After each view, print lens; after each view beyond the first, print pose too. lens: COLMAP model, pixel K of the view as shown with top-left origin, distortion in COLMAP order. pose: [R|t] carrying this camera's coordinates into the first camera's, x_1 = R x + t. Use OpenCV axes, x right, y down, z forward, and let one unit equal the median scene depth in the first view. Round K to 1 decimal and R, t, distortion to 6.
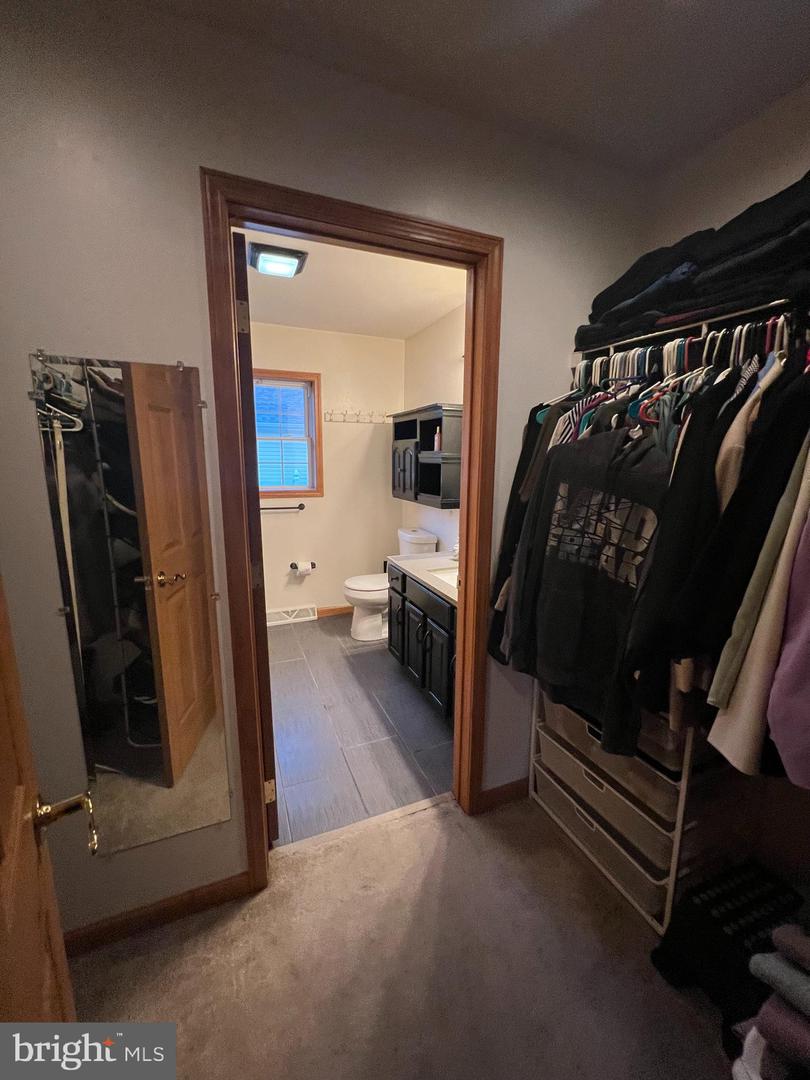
lens RADIAL K [[431.9, 0, 404.4], [0, 431.9, 537.8], [0, 0, 1]] dist [-0.000830, 0.001124]
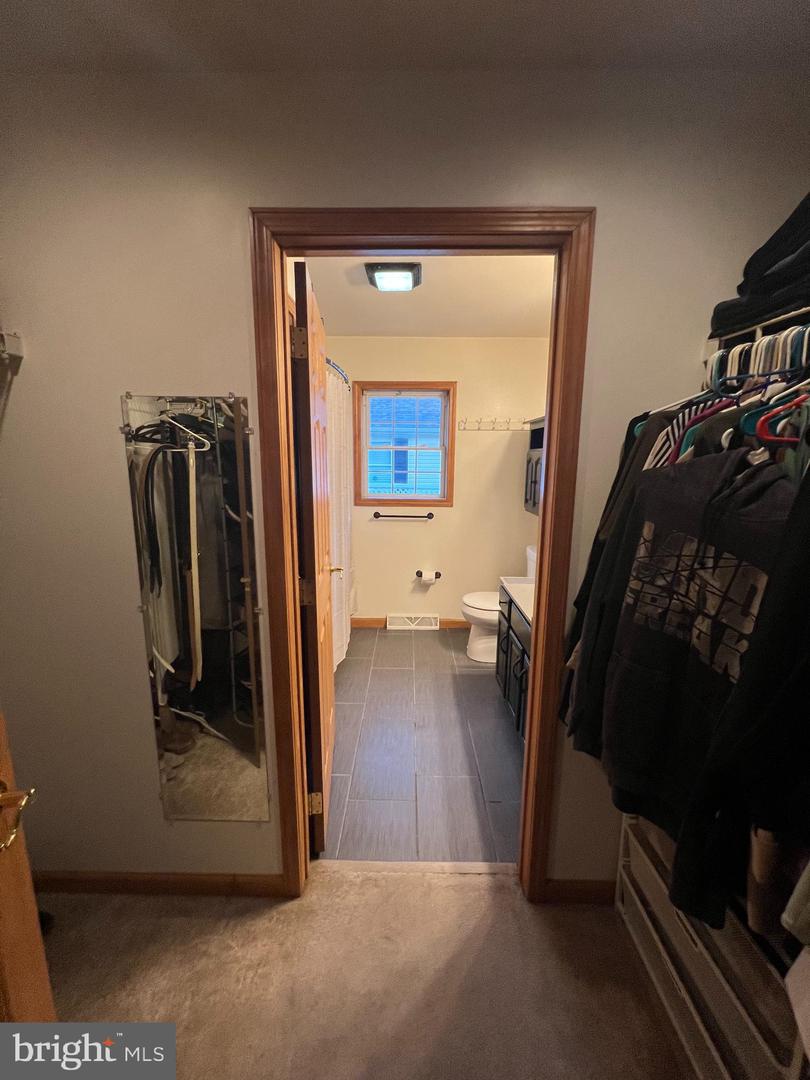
lens RADIAL K [[431.9, 0, 403.5], [0, 431.9, 537.3], [0, 0, 1]] dist [-0.000830, 0.001124]
pose [[0.918219, 0.071124, -0.389636, 0.239554], [-0.073076, 0.997278, 0.009832, -0.066743], [0.389274, 0.019445, 0.920917, 0.134188]]
